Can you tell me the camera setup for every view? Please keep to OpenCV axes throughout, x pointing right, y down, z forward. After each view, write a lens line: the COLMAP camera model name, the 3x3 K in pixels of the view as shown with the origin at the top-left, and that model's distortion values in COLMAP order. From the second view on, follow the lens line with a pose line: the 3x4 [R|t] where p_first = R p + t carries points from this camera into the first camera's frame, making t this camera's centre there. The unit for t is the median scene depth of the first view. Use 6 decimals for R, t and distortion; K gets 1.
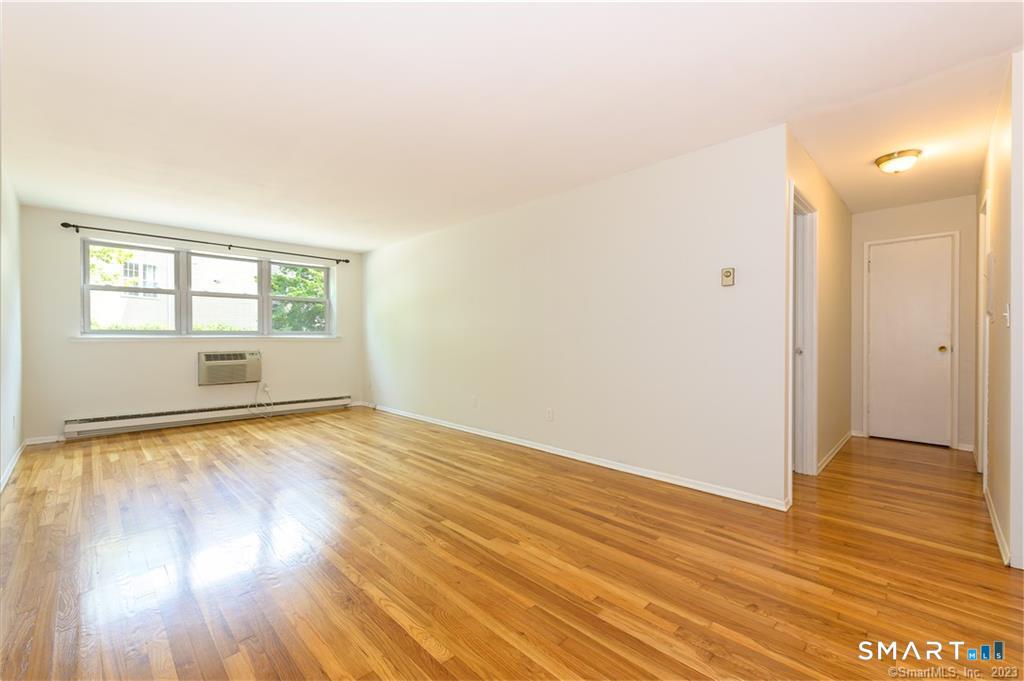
lens RADIAL K [[416.1, 0, 514.5], [0, 416.1, 343.4], [0, 0, 1]] dist [-0.000278, -0.000158]
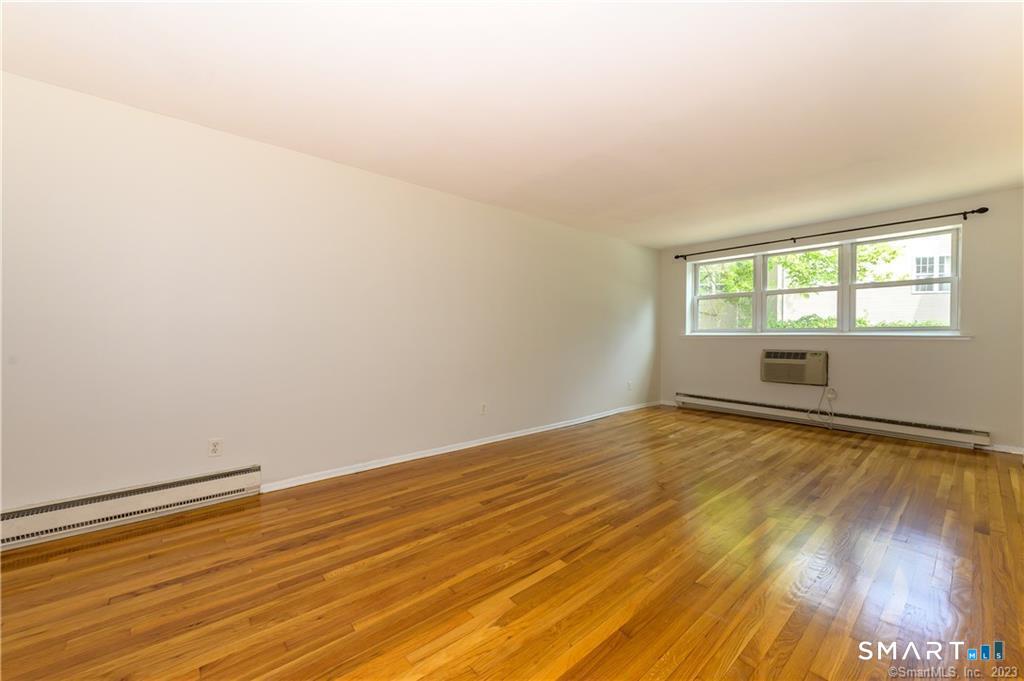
lens RADIAL K [[405.2, 0, 522.2], [0, 405.2, 340.9], [0, 0, 1]] dist [0.003239, 0.000031]
pose [[-0.053303, 0.015368, -0.998460, 0.288383], [-0.014412, 0.999766, 0.016157, -0.007564], [0.998474, 0.015251, -0.053069, 0.445718]]
